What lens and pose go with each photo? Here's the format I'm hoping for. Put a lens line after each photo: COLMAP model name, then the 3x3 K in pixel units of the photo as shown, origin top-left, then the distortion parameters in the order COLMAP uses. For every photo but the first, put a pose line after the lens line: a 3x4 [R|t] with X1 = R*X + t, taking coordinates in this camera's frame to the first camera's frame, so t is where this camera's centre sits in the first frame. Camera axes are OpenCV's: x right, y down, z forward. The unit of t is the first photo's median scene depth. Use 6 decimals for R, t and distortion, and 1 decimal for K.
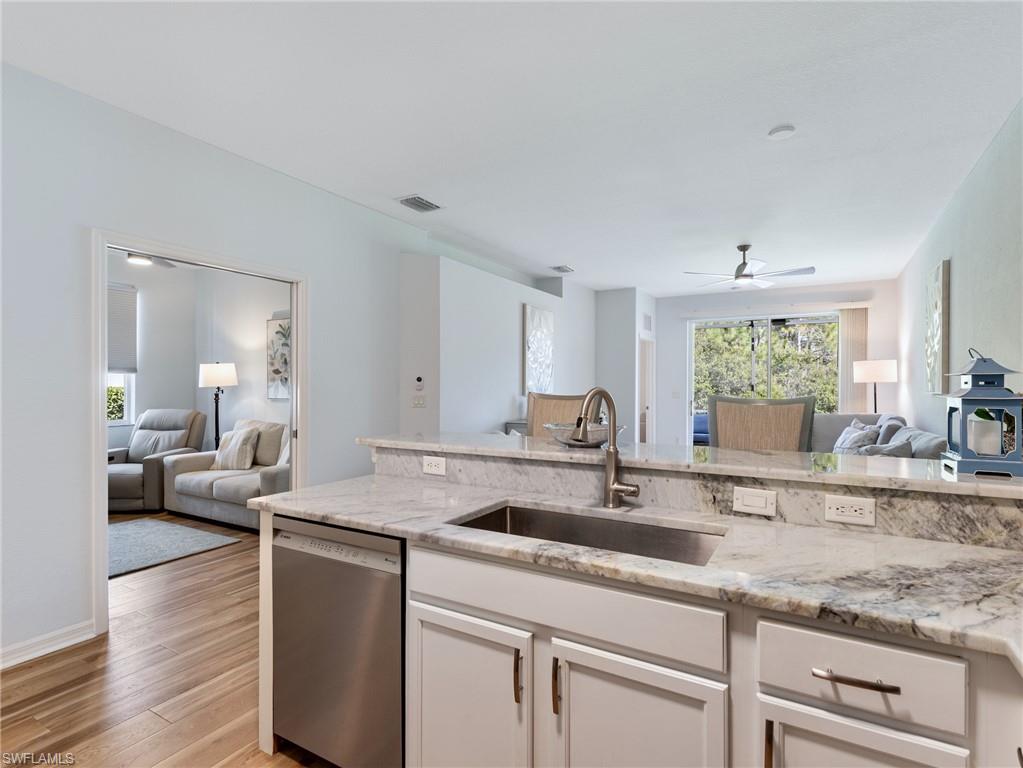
lens RADIAL K [[521.4, 0, 518.1], [0, 521.4, 390.5], [0, 0, 1]] dist [0.006697, -0.000068]
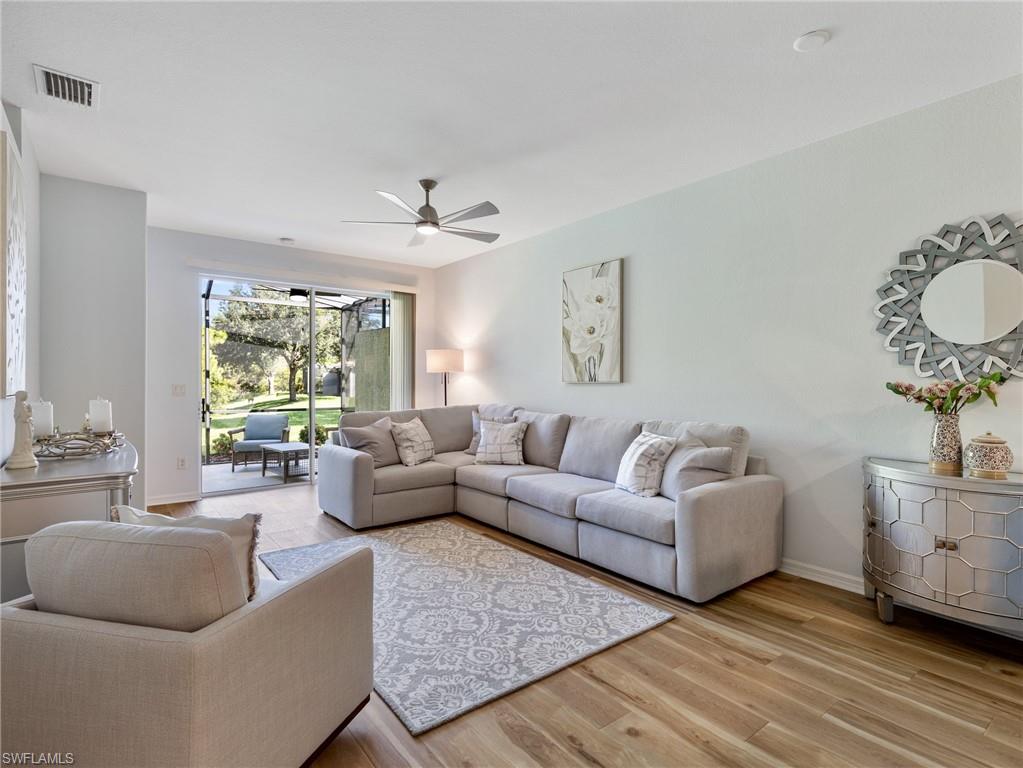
lens RADIAL K [[528.7, 0, 521.3], [0, 528.7, 382.8], [0, 0, 1]] dist [0.007946, -0.000494]
pose [[0.371458, -0.006072, 0.928430, -0.537905], [0.004422, 0.999979, 0.004771, 0.001418], [-0.928439, 0.002333, 0.371477, 1.564433]]
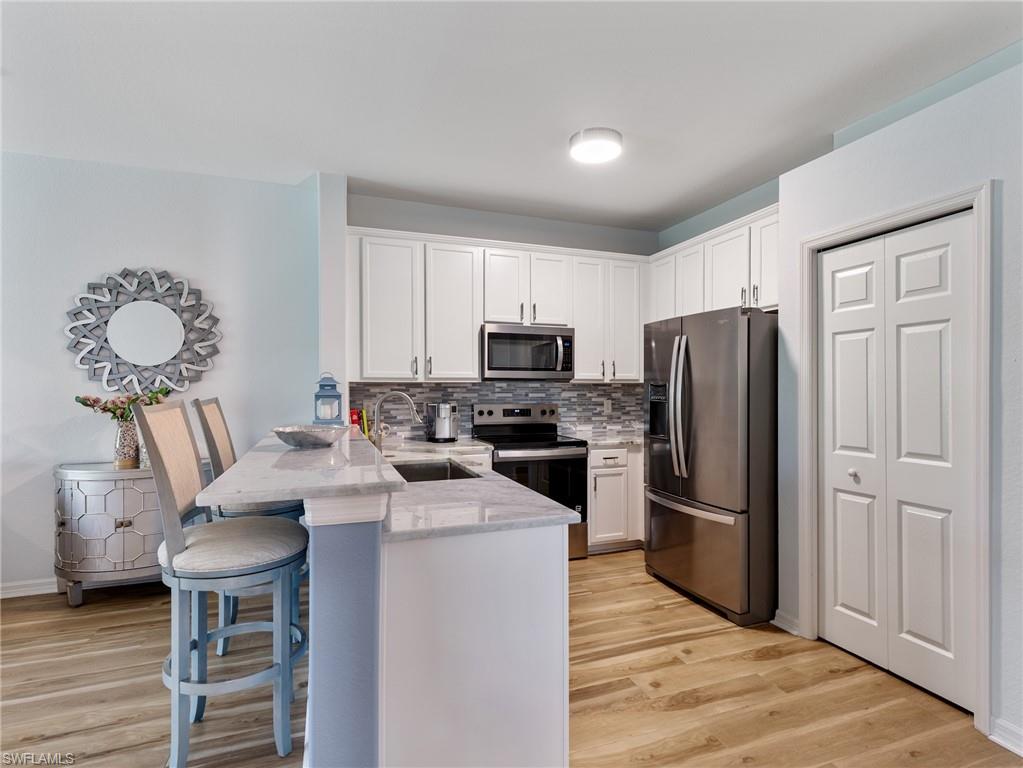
lens RADIAL K [[521.4, 0, 518.1], [0, 521.4, 390.5], [0, 0, 1]] dist [0.006697, -0.000068]
pose [[-0.766416, -0.007931, 0.642296, -0.892467], [0.002684, 0.999876, 0.015548, -0.025708], [-0.642339, 0.013640, -0.766299, 1.541268]]
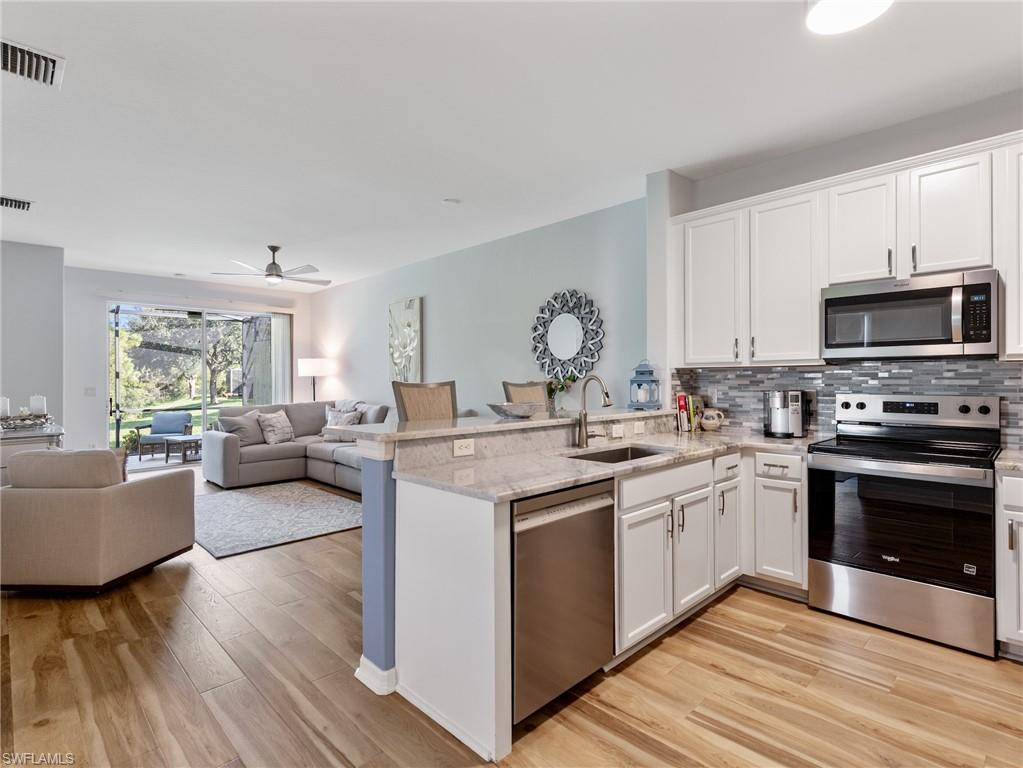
lens RADIAL K [[519.9, 0, 518.7], [0, 519.9, 380.4], [0, 0, 1]] dist [0.002820, 0.000370]
pose [[0.262688, -0.003302, 0.964875, -1.201828], [0.012906, 0.999917, -0.000091, 0.006495], [-0.964795, 0.012476, 0.262709, 0.621526]]
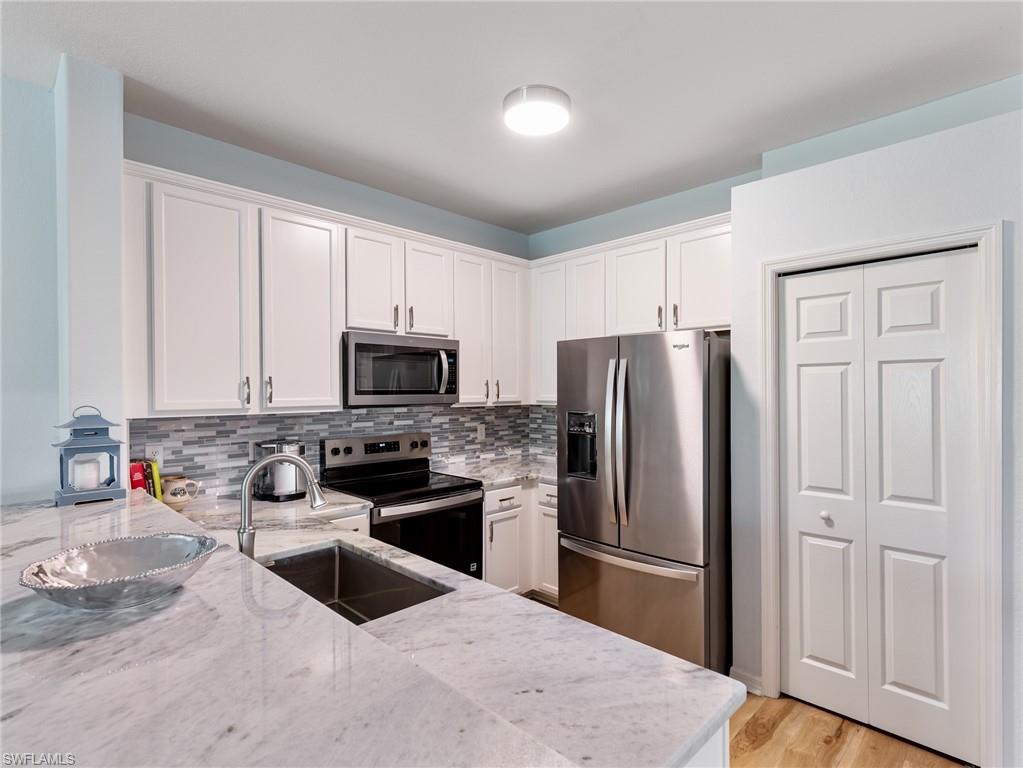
lens RADIAL K [[521.4, 0, 518.1], [0, 521.4, 390.5], [0, 0, 1]] dist [0.006697, -0.000068]
pose [[-0.966425, -0.002925, 0.256933, -0.370762], [0.000949, 0.999888, 0.014953, -0.100880], [-0.256948, 0.014695, -0.966313, 1.382018]]
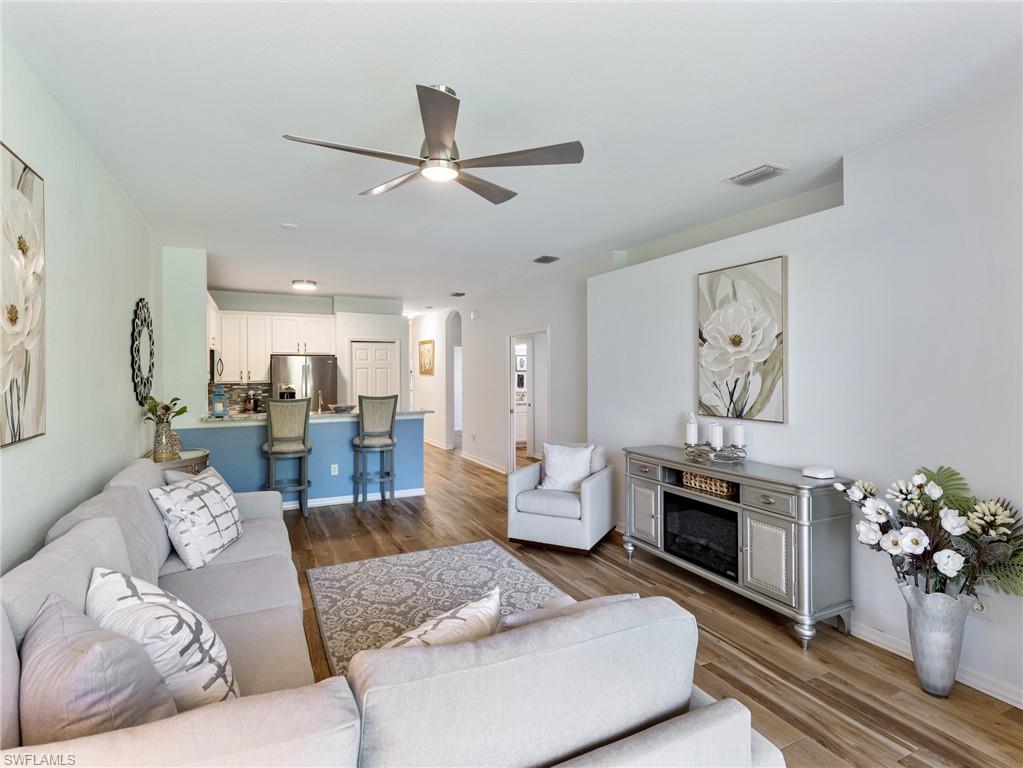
lens RADIAL K [[523.8, 0, 518.6], [0, 523.8, 370.5], [0, 0, 1]] dist [0.006579, 0.000068]
pose [[-0.554127, -0.004642, -0.832419, 1.961471], [-0.005220, 0.999984, -0.002102, -0.118047], [0.832416, 0.003181, -0.554142, 3.356441]]
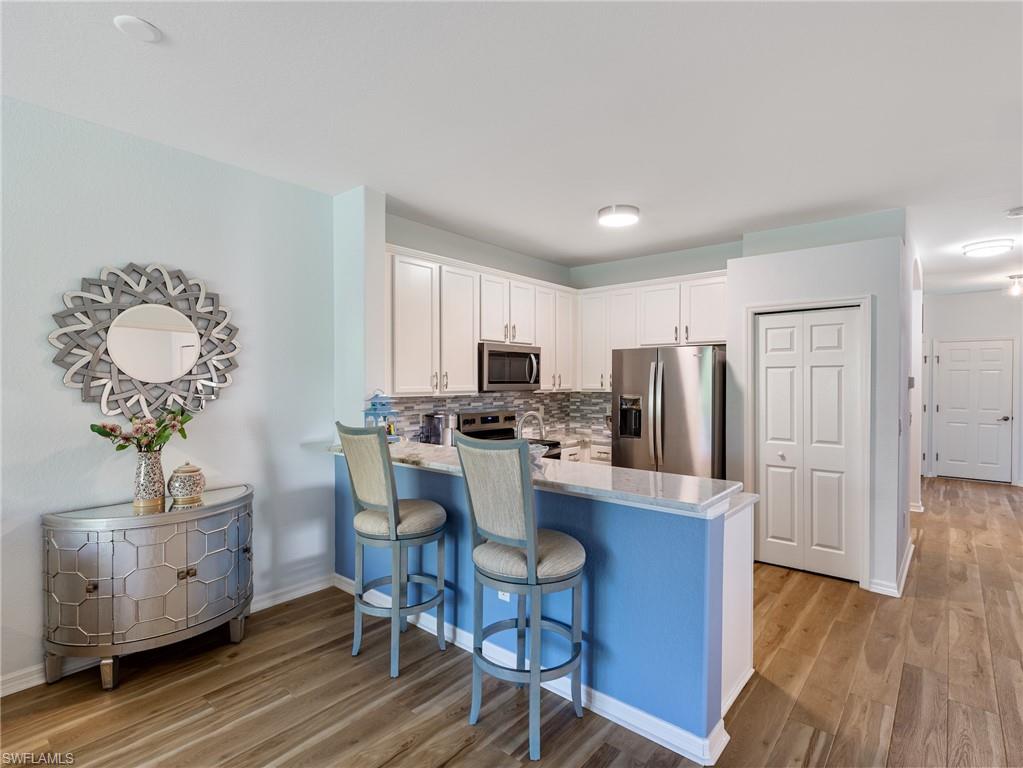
lens RADIAL K [[516.9, 0, 516.5], [0, 516.9, 383.6], [0, 0, 1]] dist [0.008792, -0.000274]
pose [[-0.983904, -0.008225, 0.178509, -0.096568], [-0.005036, 0.999820, 0.018315, -0.108994], [-0.178628, 0.017121, -0.983768, 2.192678]]
